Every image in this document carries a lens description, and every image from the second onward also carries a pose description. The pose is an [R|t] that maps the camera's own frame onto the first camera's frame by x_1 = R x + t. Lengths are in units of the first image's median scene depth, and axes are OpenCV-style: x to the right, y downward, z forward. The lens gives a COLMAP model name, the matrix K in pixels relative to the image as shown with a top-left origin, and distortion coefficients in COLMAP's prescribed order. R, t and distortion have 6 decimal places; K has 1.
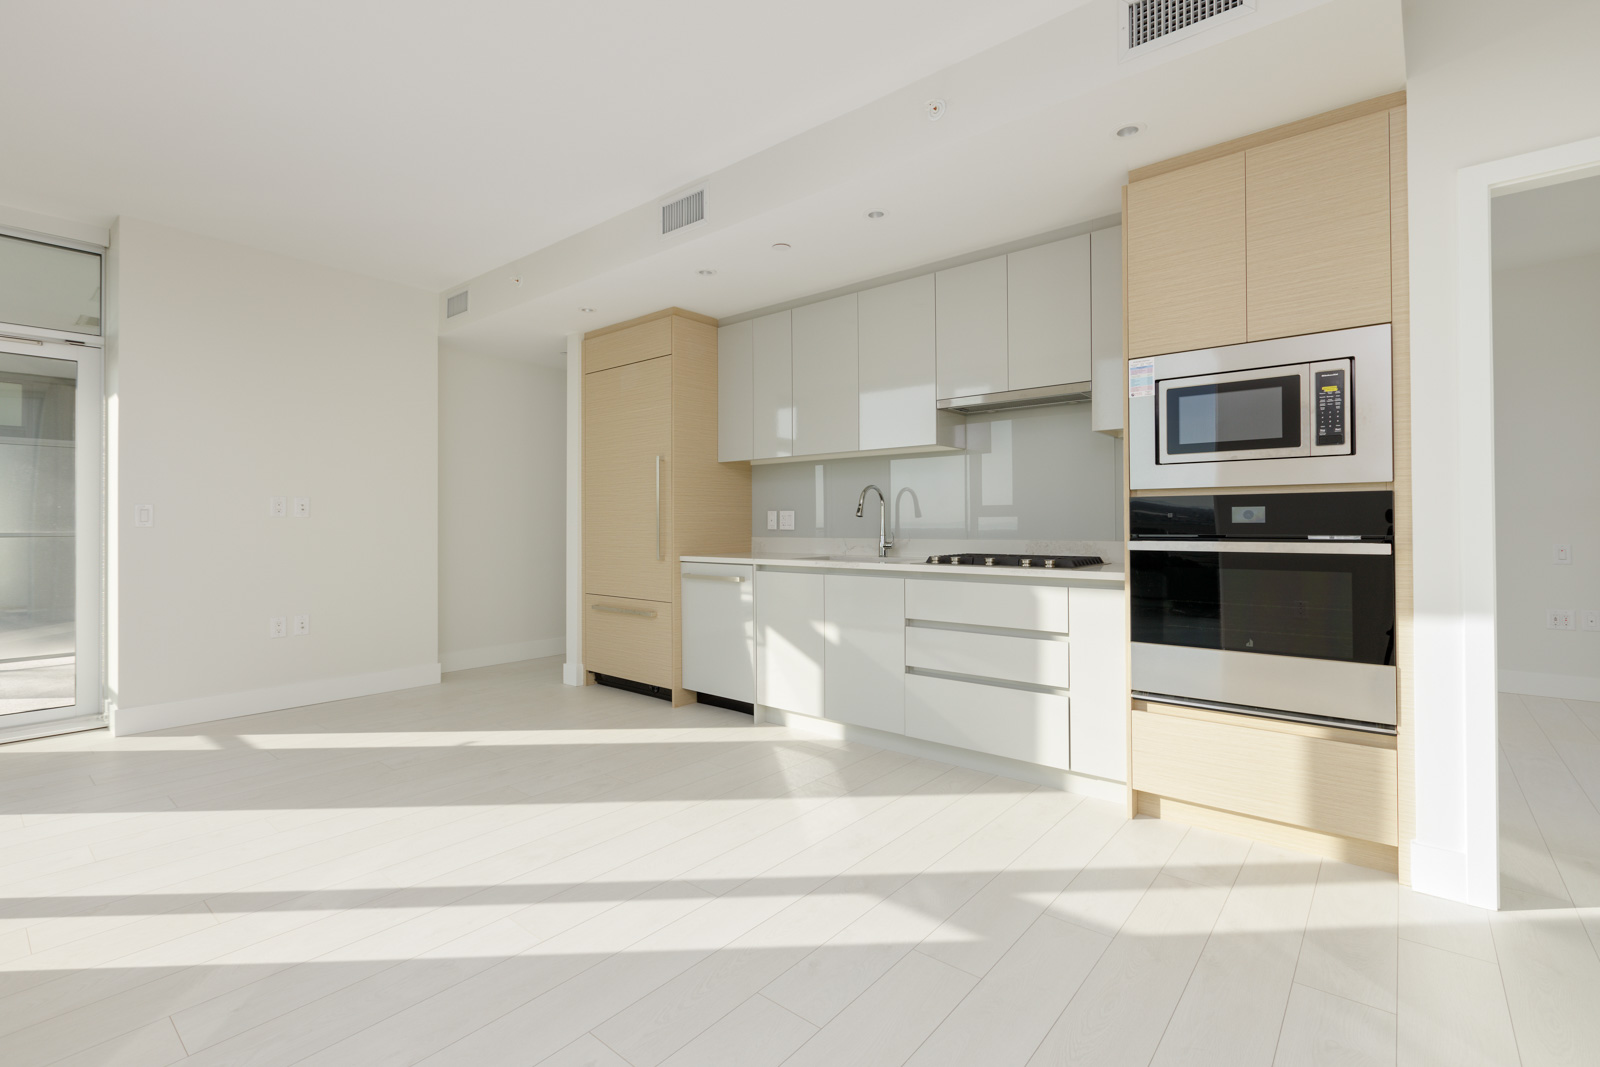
lens RADIAL K [[715.3, 0, 799.6], [0, 715.3, 526.1], [0, 0, 1]] dist [0.000364, 0.001128]
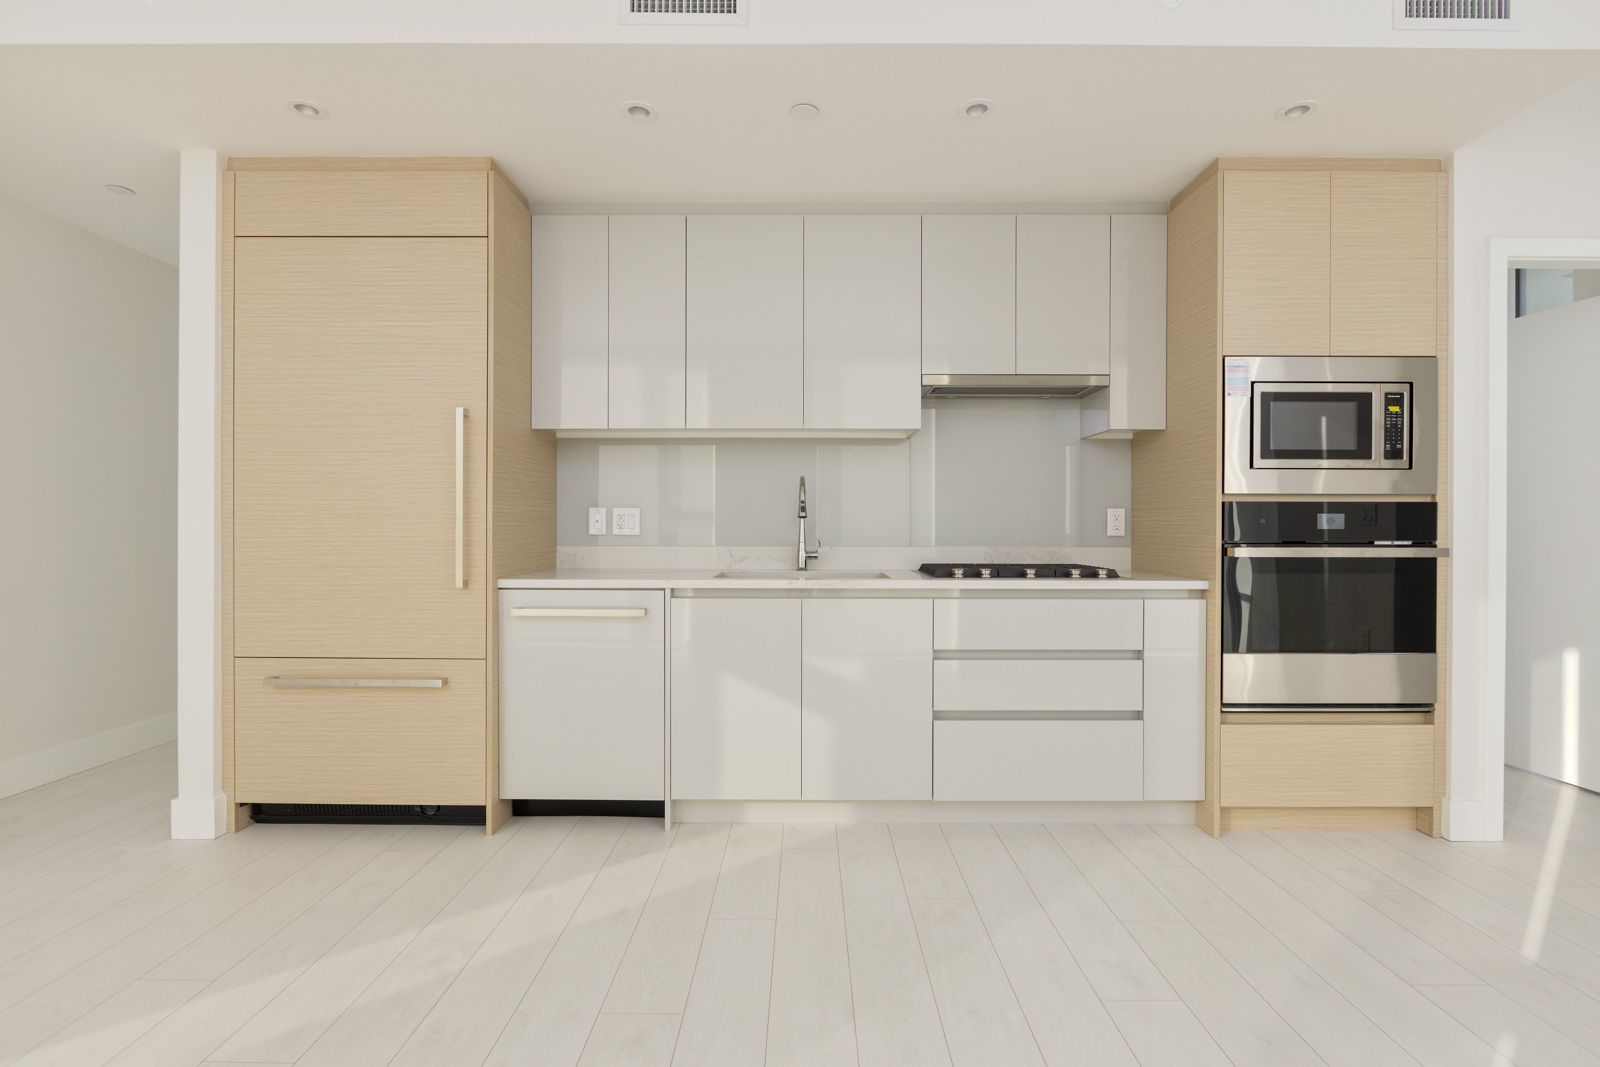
lens RADIAL K [[767.9, 0, 799.7], [0, 767.9, 537.1], [0, 0, 1]] dist [-0.000188, -0.001483]
pose [[0.774142, -0.001642, 0.633010, -0.635556], [-0.003816, 0.999966, 0.007261, 0.001974], [-0.633000, -0.008037, 0.774110, 0.579079]]
